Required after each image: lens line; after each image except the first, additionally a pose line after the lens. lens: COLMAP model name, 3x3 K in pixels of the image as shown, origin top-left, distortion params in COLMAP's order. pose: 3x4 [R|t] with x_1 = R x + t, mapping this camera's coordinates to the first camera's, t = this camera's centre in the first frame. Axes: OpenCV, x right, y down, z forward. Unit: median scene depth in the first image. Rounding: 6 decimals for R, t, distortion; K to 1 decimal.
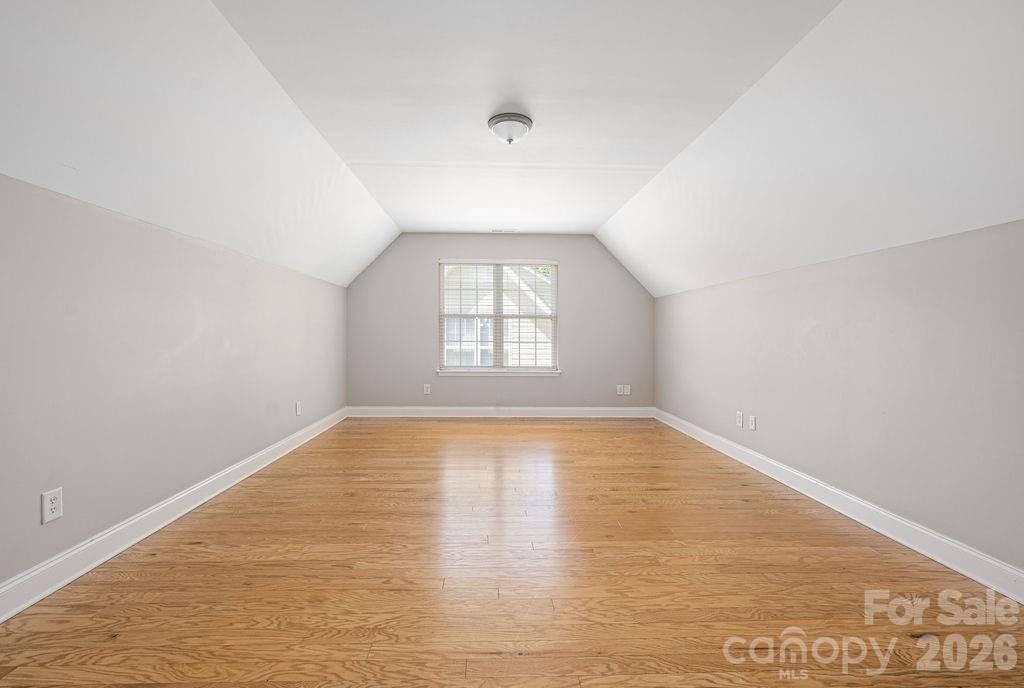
lens RADIAL K [[417.3, 0, 507.5], [0, 417.3, 340.6], [0, 0, 1]] dist [-0.007203, 0.000195]
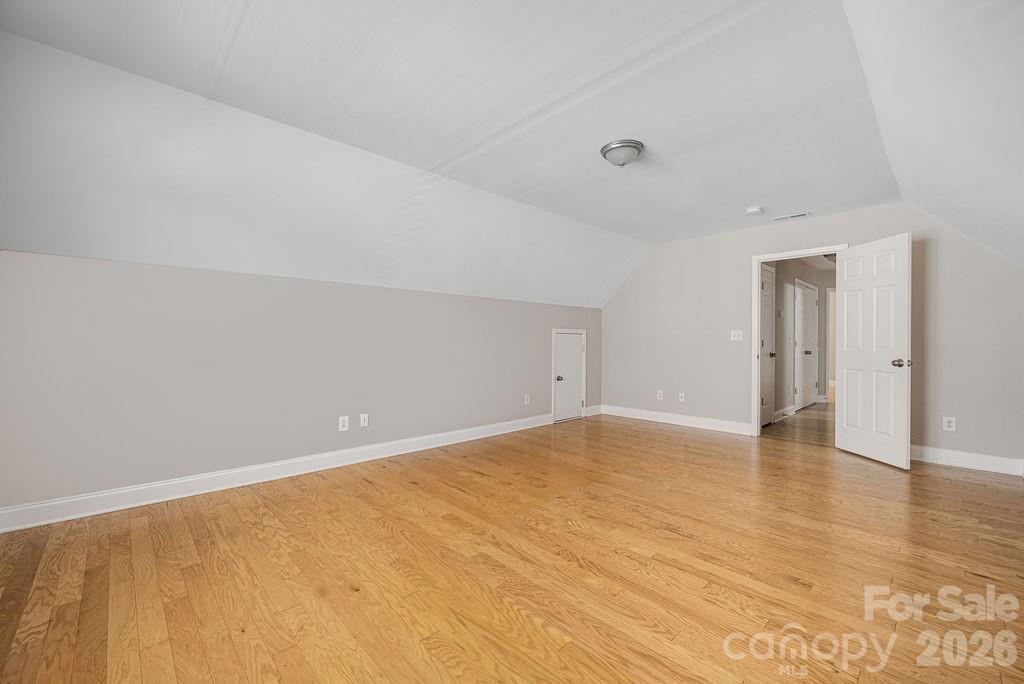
lens RADIAL K [[417.3, 0, 513.2], [0, 417.3, 340.6], [0, 0, 1]] dist [-0.007203, 0.000195]
pose [[-0.650644, -0.007540, 0.759345, -0.615103], [0.002060, 0.999929, 0.011694, -0.020311], [-0.759380, 0.009173, -0.650583, 1.875574]]
